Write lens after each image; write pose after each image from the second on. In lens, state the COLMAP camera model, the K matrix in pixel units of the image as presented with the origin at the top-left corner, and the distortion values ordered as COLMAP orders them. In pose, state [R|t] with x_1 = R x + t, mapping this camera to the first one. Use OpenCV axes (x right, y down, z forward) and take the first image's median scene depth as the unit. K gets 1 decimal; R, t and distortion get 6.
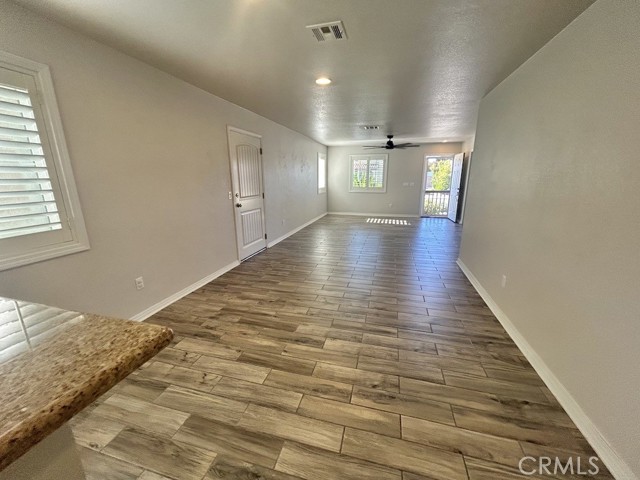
lens RADIAL K [[259.0, 0, 317.8], [0, 259.0, 240.9], [0, 0, 1]] dist [-0.002725, 0.001694]
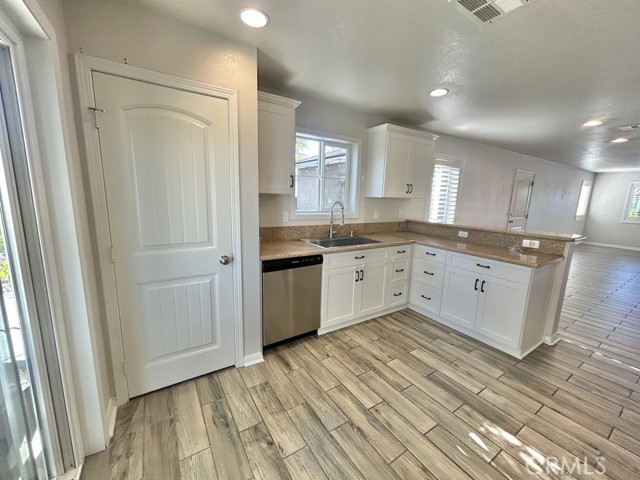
lens RADIAL K [[259.0, 0, 320.0], [0, 259.0, 239.4], [0, 0, 1]] dist [-0.002725, 0.001694]
pose [[0.742906, 0.135649, -0.655508, -0.139885], [-0.191814, 0.981327, -0.014314, 0.192151], [0.641325, 0.136369, 0.755053, -0.780891]]
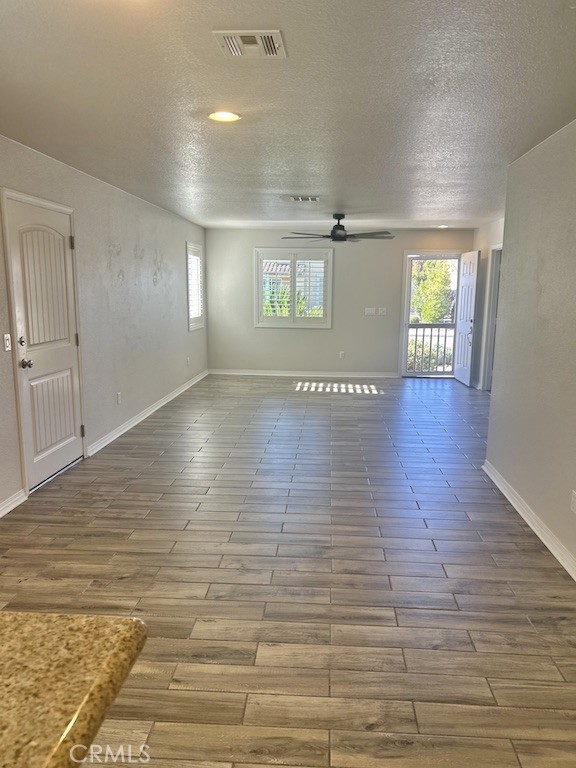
lens RADIAL K [[579.2, 0, 291.4], [0, 579.2, 391.7], [0, 0, 1]] dist [0.033961, -0.029863]
pose [[0.979379, -0.024465, 0.200545, -0.063166], [0.037505, 0.997403, -0.061484, -0.012335], [-0.198520, 0.067738, 0.977753, -0.057699]]
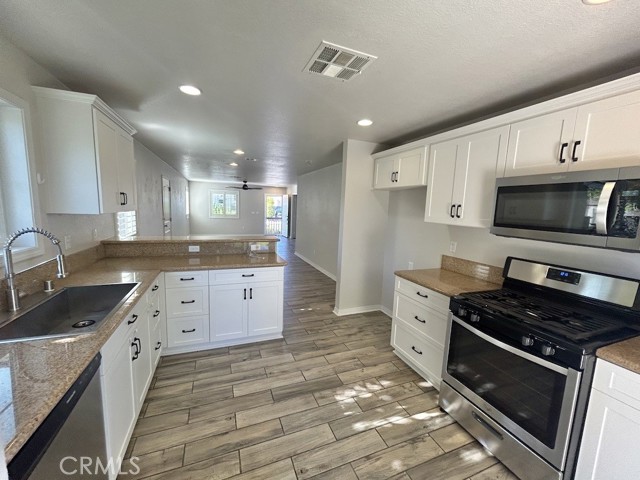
lens RADIAL K [[259.0, 0, 319.3], [0, 259.0, 239.7], [0, 0, 1]] dist [-0.002725, 0.001694]
pose [[0.800018, -0.043170, 0.598421, -0.498386], [0.106811, 0.991723, -0.071251, 0.145701], [-0.590392, 0.120920, 0.798007, -0.710029]]
